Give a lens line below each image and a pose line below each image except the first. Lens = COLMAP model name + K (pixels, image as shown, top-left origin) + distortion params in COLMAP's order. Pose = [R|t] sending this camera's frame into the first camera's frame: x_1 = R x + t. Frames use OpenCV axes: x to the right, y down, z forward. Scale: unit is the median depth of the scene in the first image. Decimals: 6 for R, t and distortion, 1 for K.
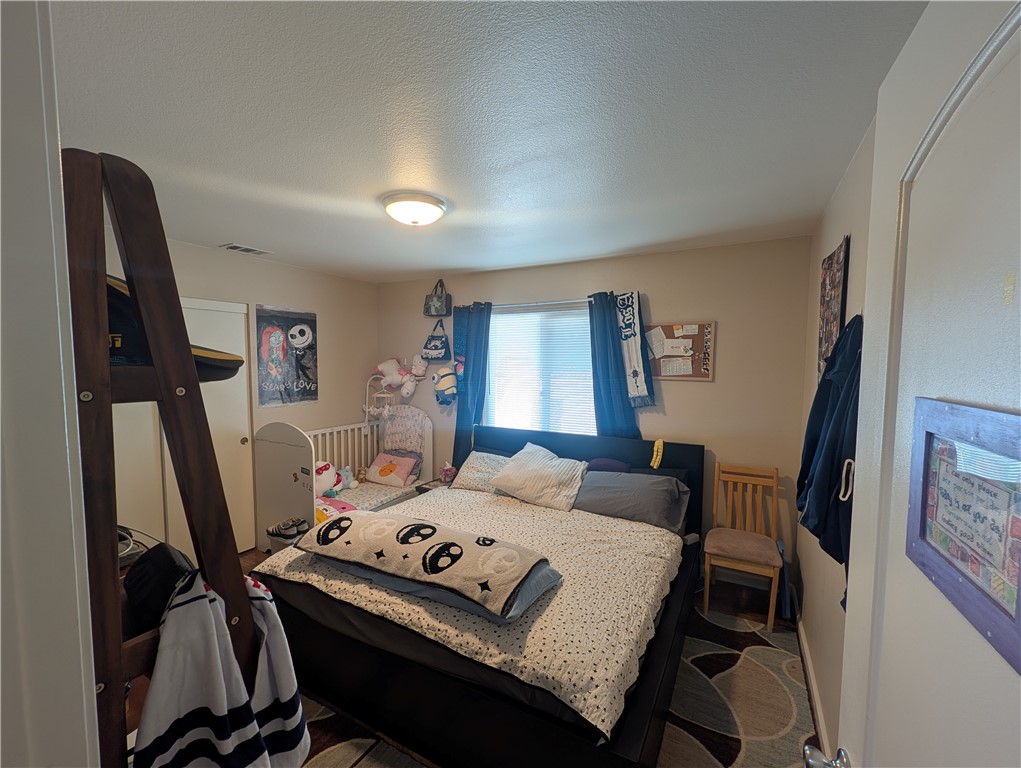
lens RADIAL K [[429.5, 0, 510.5], [0, 429.5, 384.0], [0, 0, 1]] dist [-0.001161, -0.000091]
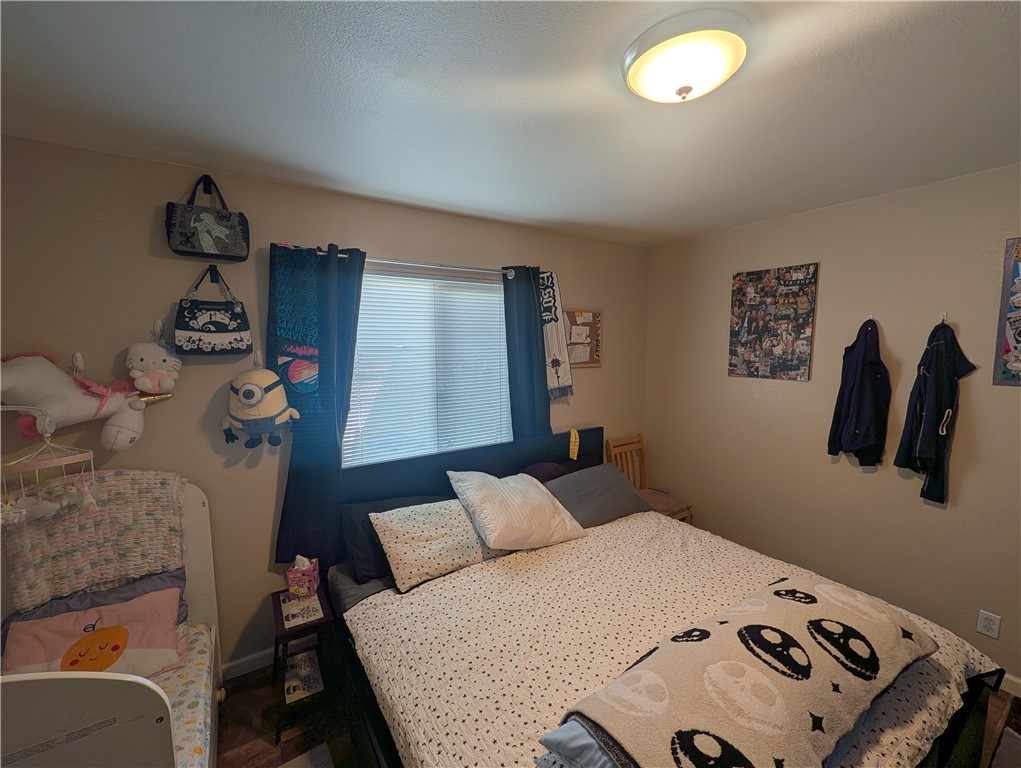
lens RADIAL K [[429.5, 0, 510.5], [0, 429.5, 384.0], [0, 0, 1]] dist [-0.001161, -0.000091]
pose [[0.466781, -0.093304, 0.879437, -0.497917], [0.055436, 0.995550, 0.076199, -0.048485], [-0.882634, 0.013184, 0.469876, 0.586612]]
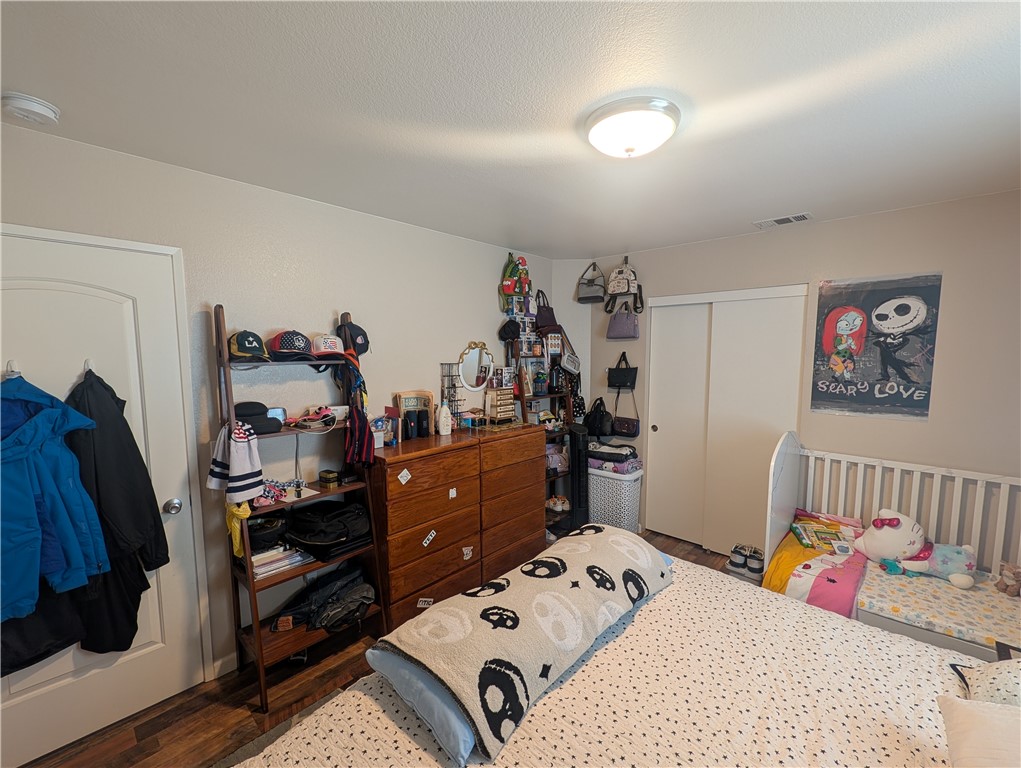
lens RADIAL K [[429.5, 0, 510.5], [0, 429.5, 384.0], [0, 0, 1]] dist [-0.001161, -0.000091]
pose [[-0.242589, 0.076679, -0.967094, 0.315869], [-0.049313, 0.994608, 0.091230, -0.040181], [0.968875, 0.069822, -0.237500, 0.626919]]
